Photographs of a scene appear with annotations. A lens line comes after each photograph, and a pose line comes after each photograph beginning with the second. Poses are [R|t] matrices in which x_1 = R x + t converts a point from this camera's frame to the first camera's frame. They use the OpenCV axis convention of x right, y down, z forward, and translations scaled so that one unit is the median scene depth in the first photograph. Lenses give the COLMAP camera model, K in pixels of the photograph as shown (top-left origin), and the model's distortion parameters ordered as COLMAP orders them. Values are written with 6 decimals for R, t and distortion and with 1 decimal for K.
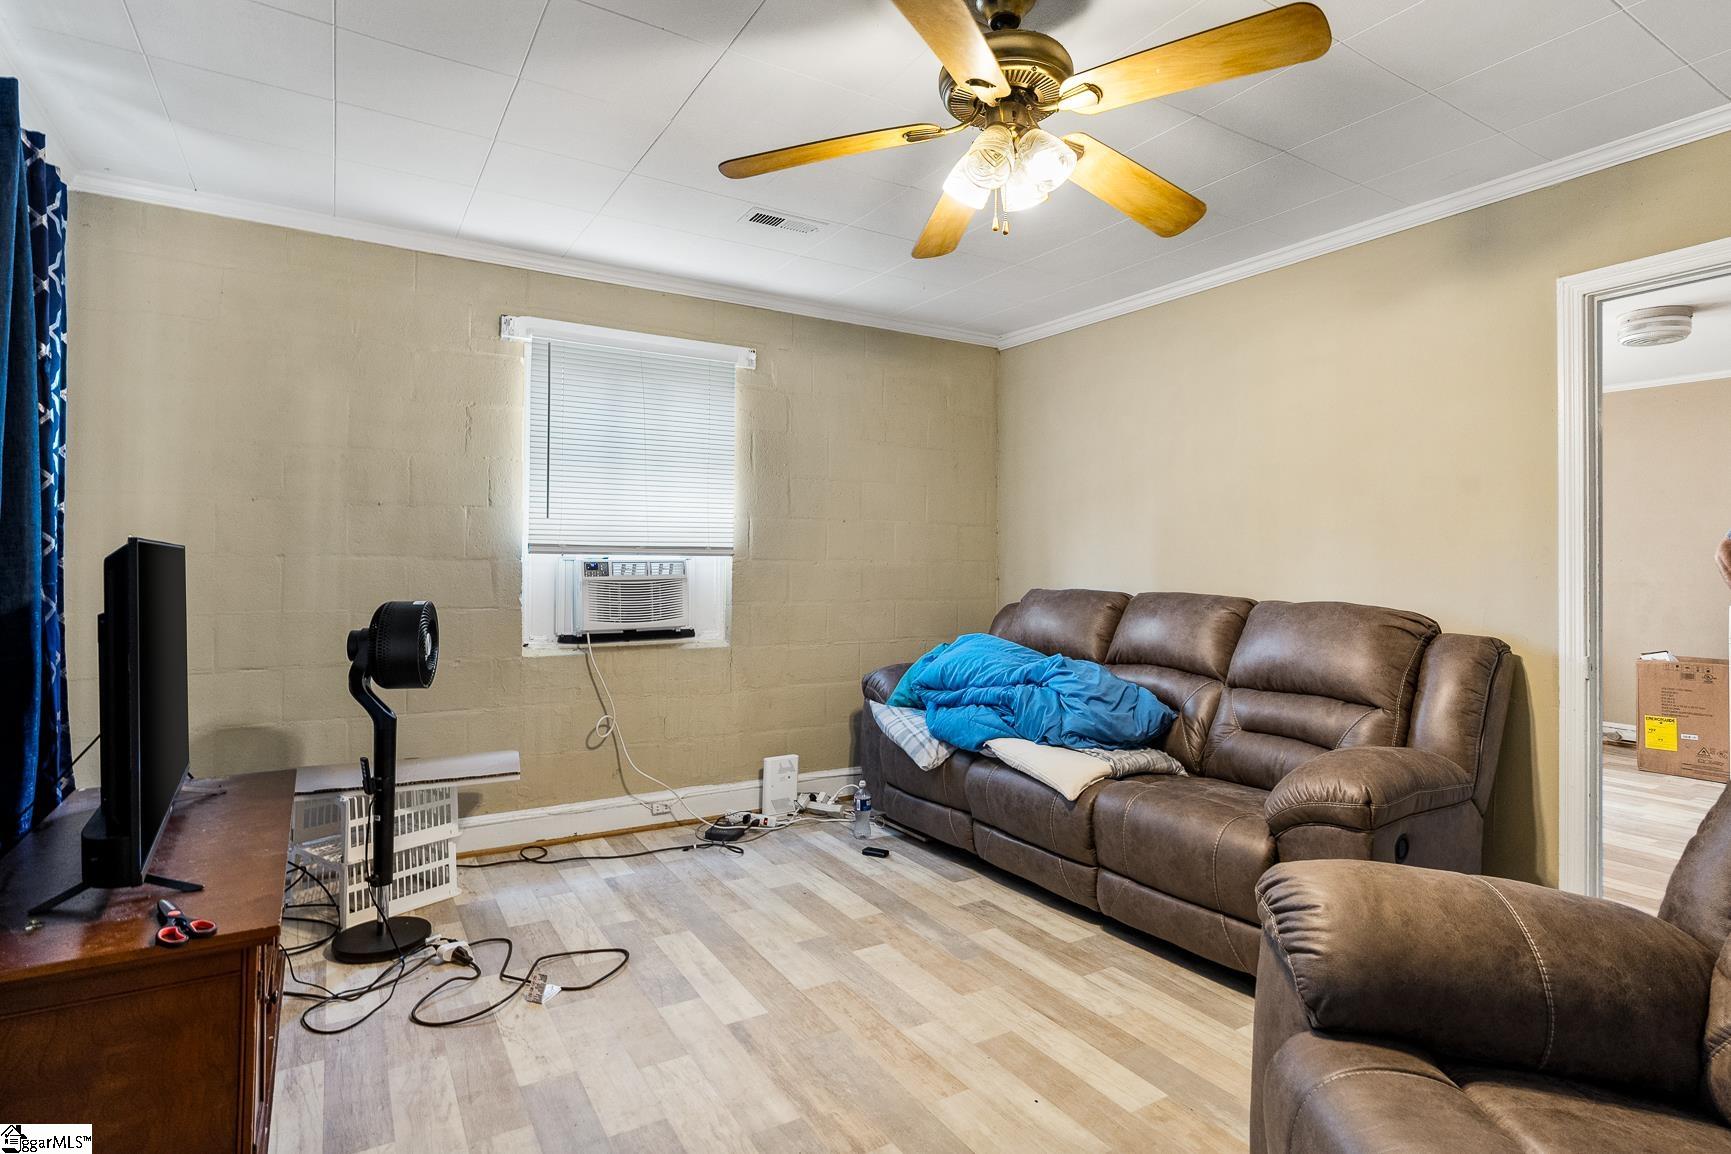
lens RADIAL K [[880.0, 0, 866.8], [0, 880.0, 557.8], [0, 0, 1]] dist [-0.000685, 0.000041]
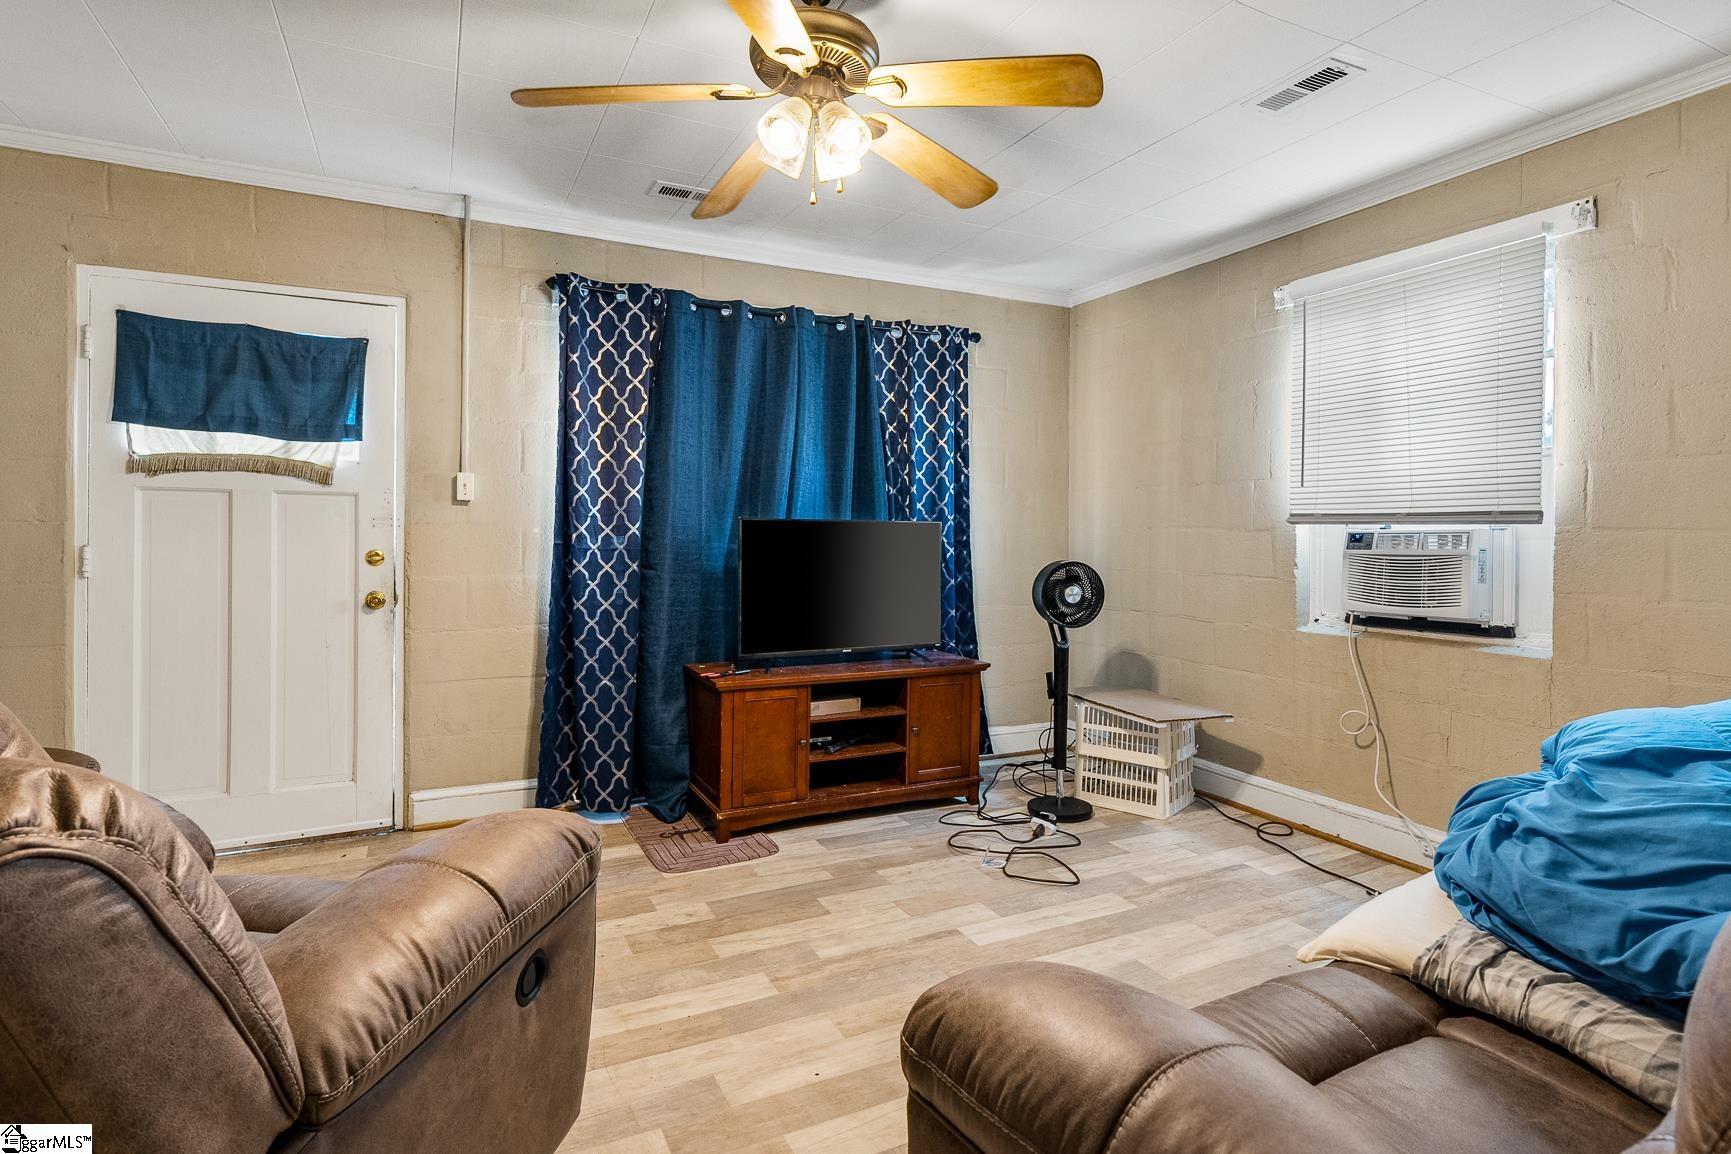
lens RADIAL K [[884.9, 0, 866.9], [0, 884.9, 538.1], [0, 0, 1]] dist [-0.001264, -0.000149]
pose [[-0.084746, -0.000740, -0.996402, 0.684566], [-0.003276, 0.999995, -0.000464, 0.013570], [0.996397, 0.003224, -0.084748, 0.666965]]
